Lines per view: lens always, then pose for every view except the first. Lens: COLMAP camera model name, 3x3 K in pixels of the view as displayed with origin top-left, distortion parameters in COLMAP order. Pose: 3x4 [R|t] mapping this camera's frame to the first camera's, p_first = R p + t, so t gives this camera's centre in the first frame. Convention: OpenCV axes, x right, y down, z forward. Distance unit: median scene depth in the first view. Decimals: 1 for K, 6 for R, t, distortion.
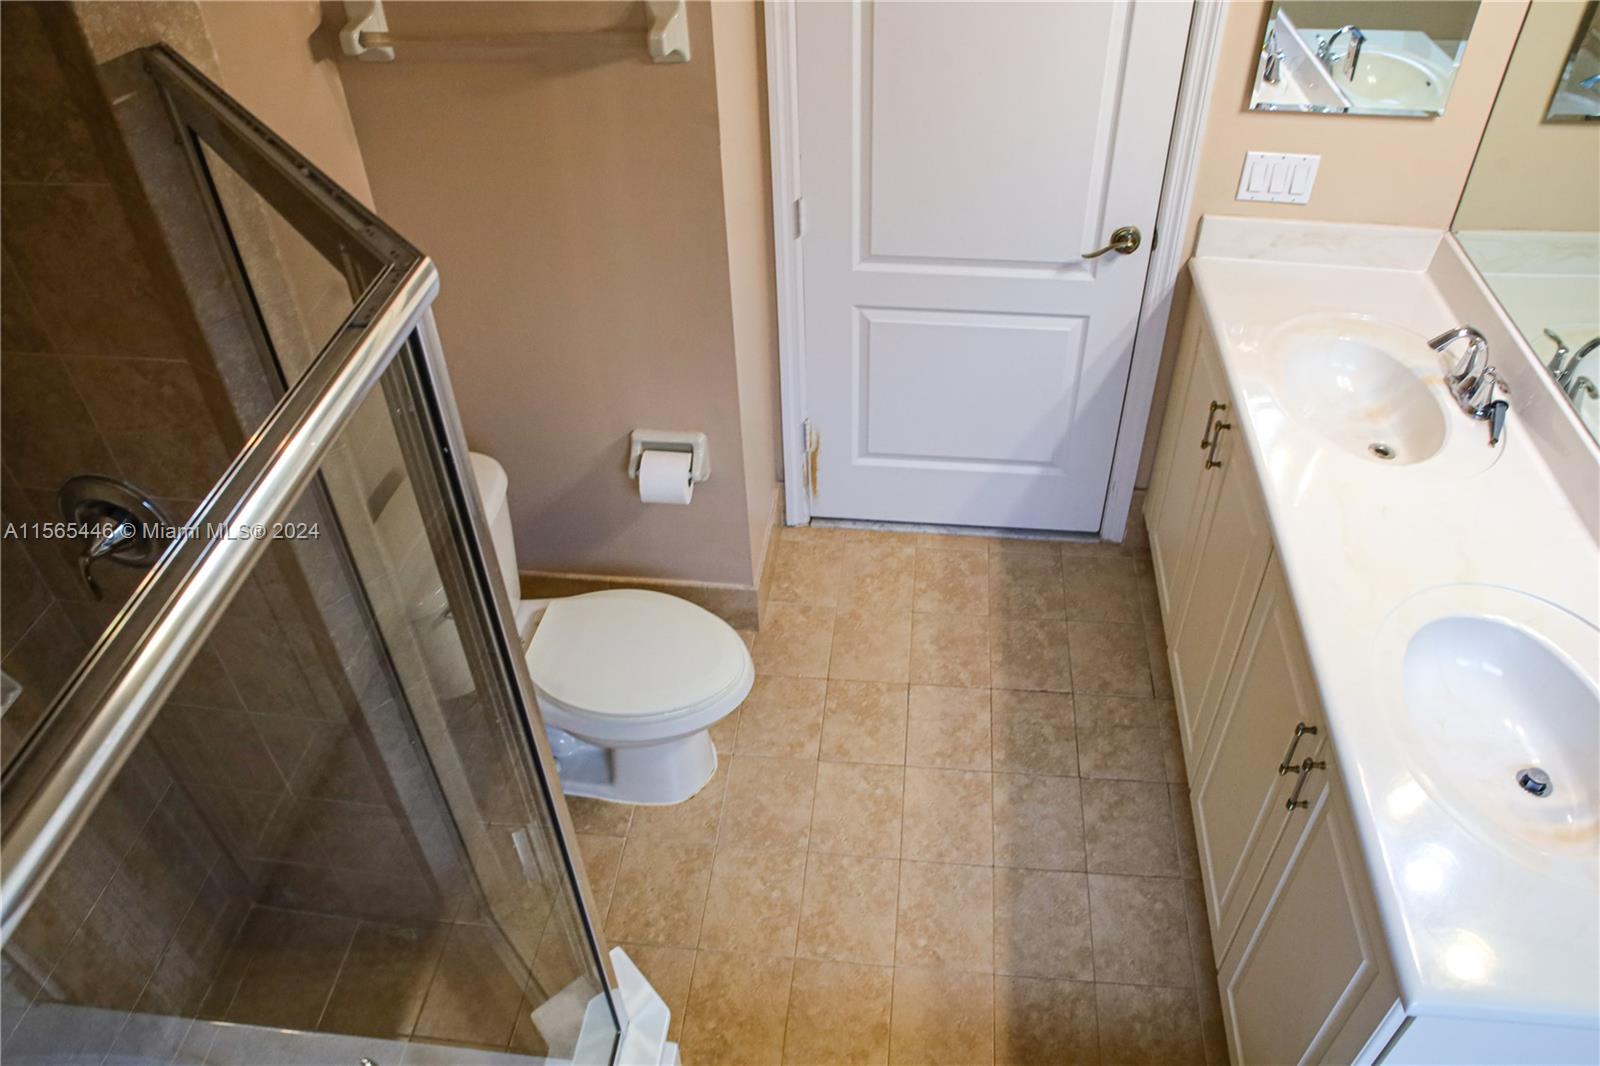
lens RADIAL K [[1109.6, 0, 806.8], [0, 1109.6, 530.3], [0, 0, 1]] dist [-0.136272, 0.101433]
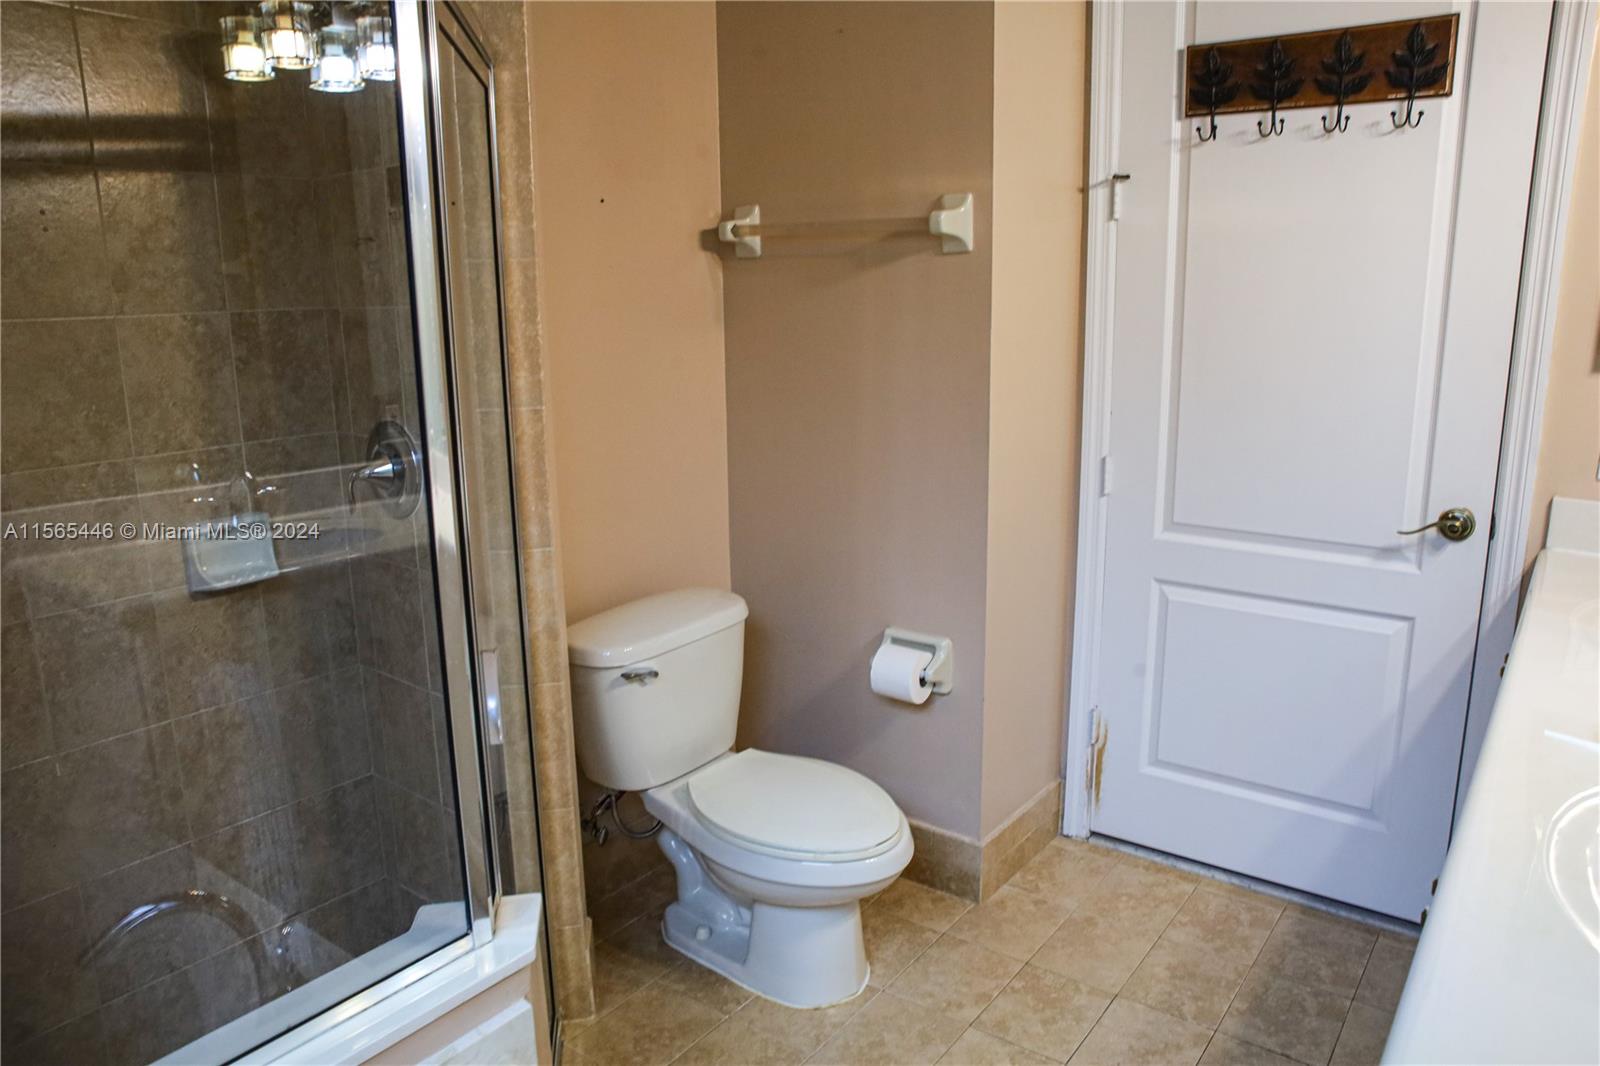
lens RADIAL K [[1059.3, 0, 800.0], [0, 1059.3, 533.0], [0, 0, 1]] dist [-0.131487, 0.043446]
pose [[0.859638, 0.125255, -0.495312, 0.227241], [-0.341583, 0.861846, -0.374890, 0.212349], [0.379926, 0.491460, 0.783660, 0.151360]]
